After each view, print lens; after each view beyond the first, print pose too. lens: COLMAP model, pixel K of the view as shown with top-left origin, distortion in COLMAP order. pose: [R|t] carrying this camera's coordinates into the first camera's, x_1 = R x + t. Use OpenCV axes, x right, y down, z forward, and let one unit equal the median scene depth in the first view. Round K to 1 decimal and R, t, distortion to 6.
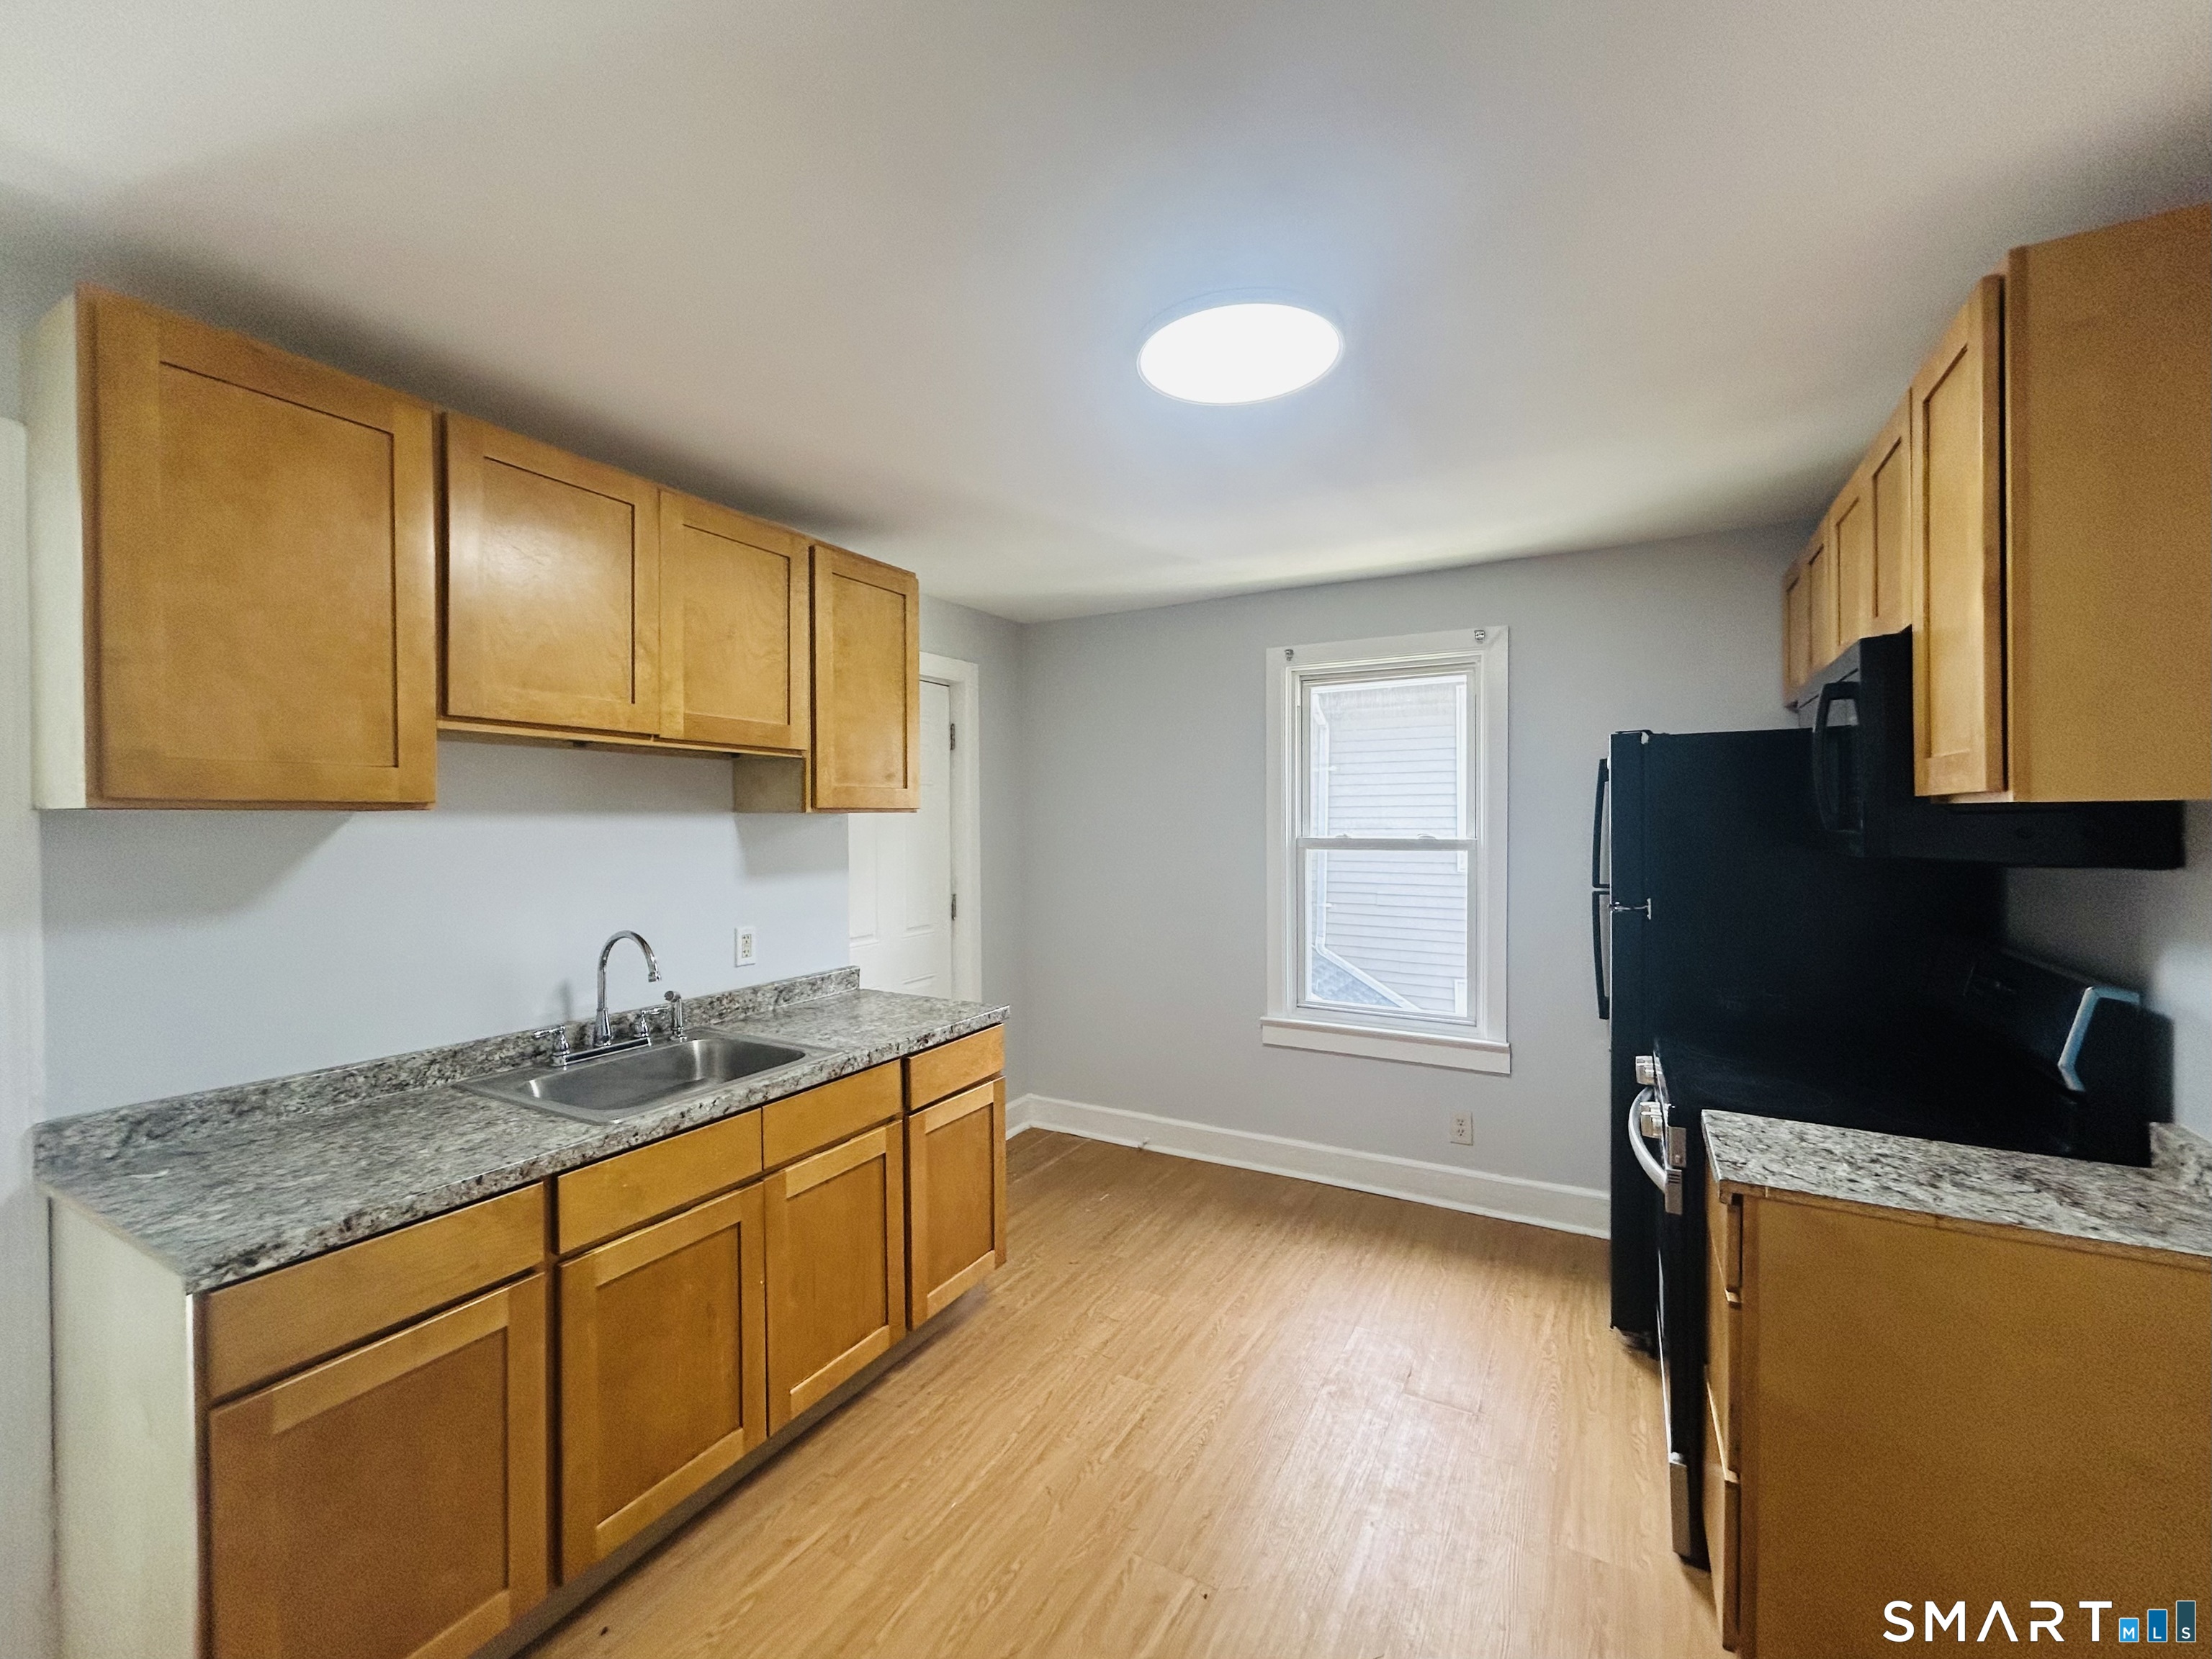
lens RADIAL K [[922.7, 0, 1106.0], [0, 922.7, 829.5], [0, 0, 1]] dist [-0.011652, 0.007267]
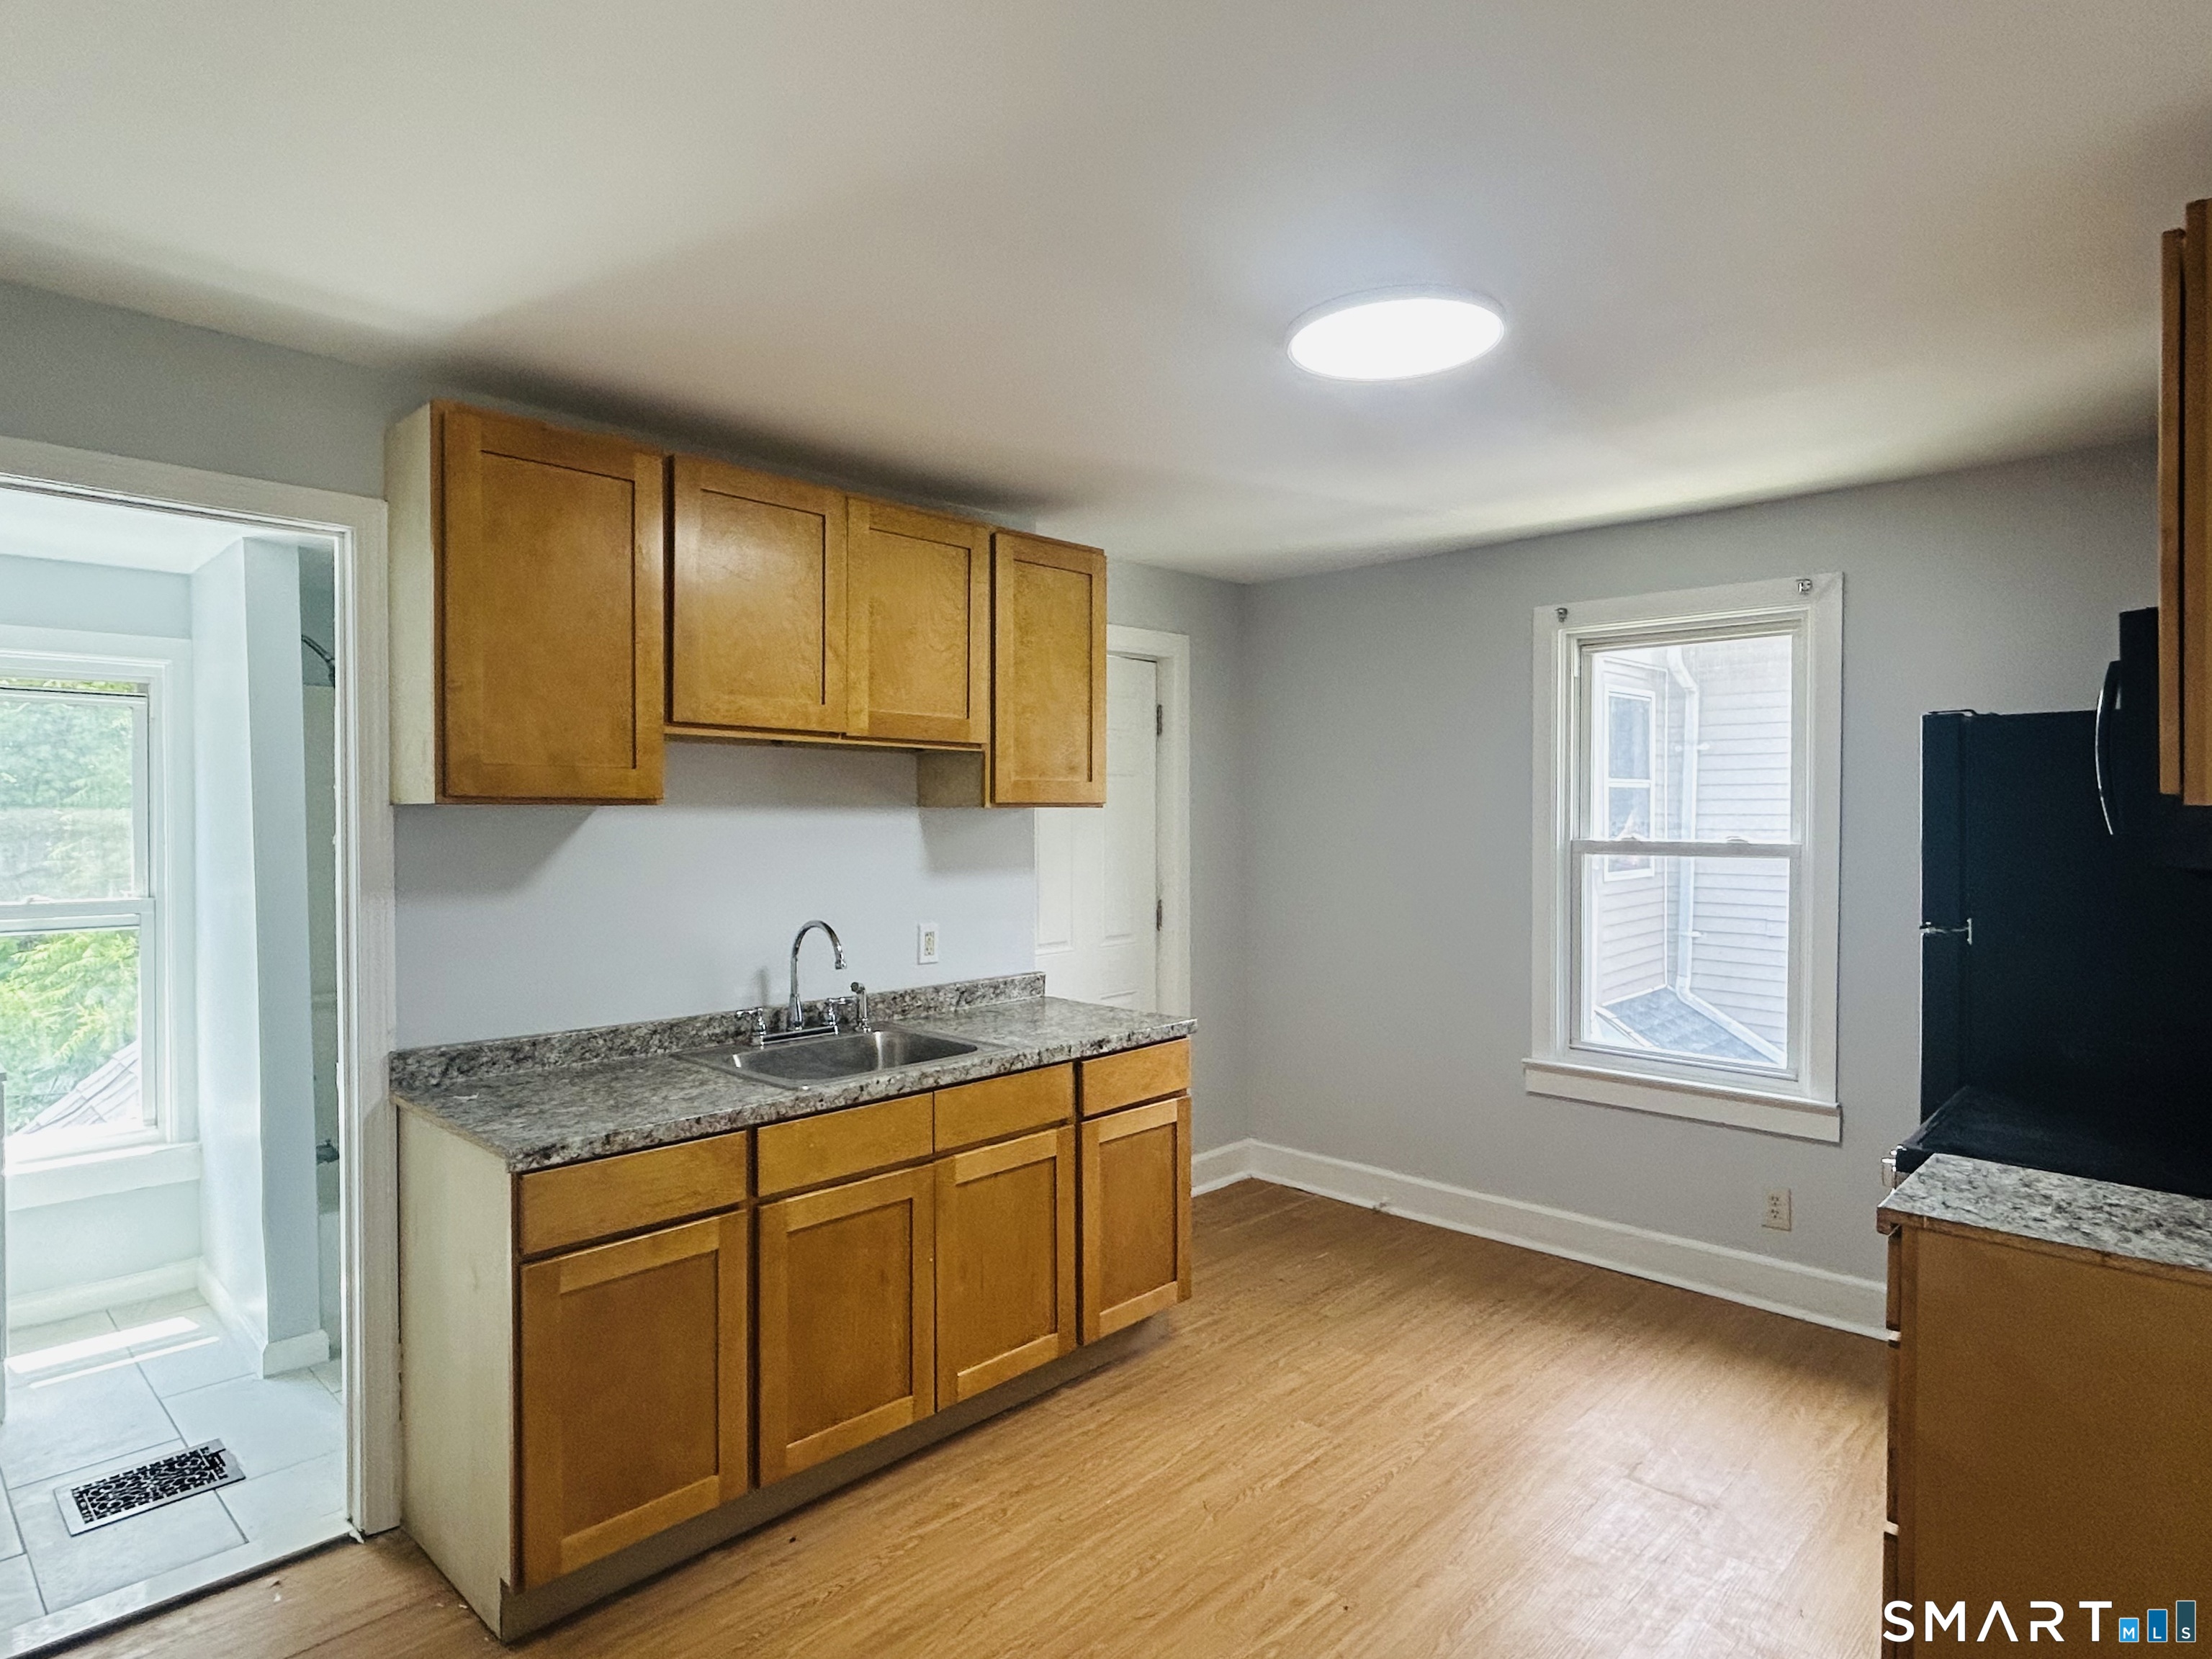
lens RADIAL K [[1224.4, 0, 1106.0], [0, 1224.4, 829.5], [0, 0, 1]] dist [-0.001308, -0.000855]
pose [[0.968278, 0.008716, -0.249723, 0.142209], [-0.008192, 0.999962, 0.003137, -0.000026], [0.249741, -0.000992, 0.968312, -0.260669]]
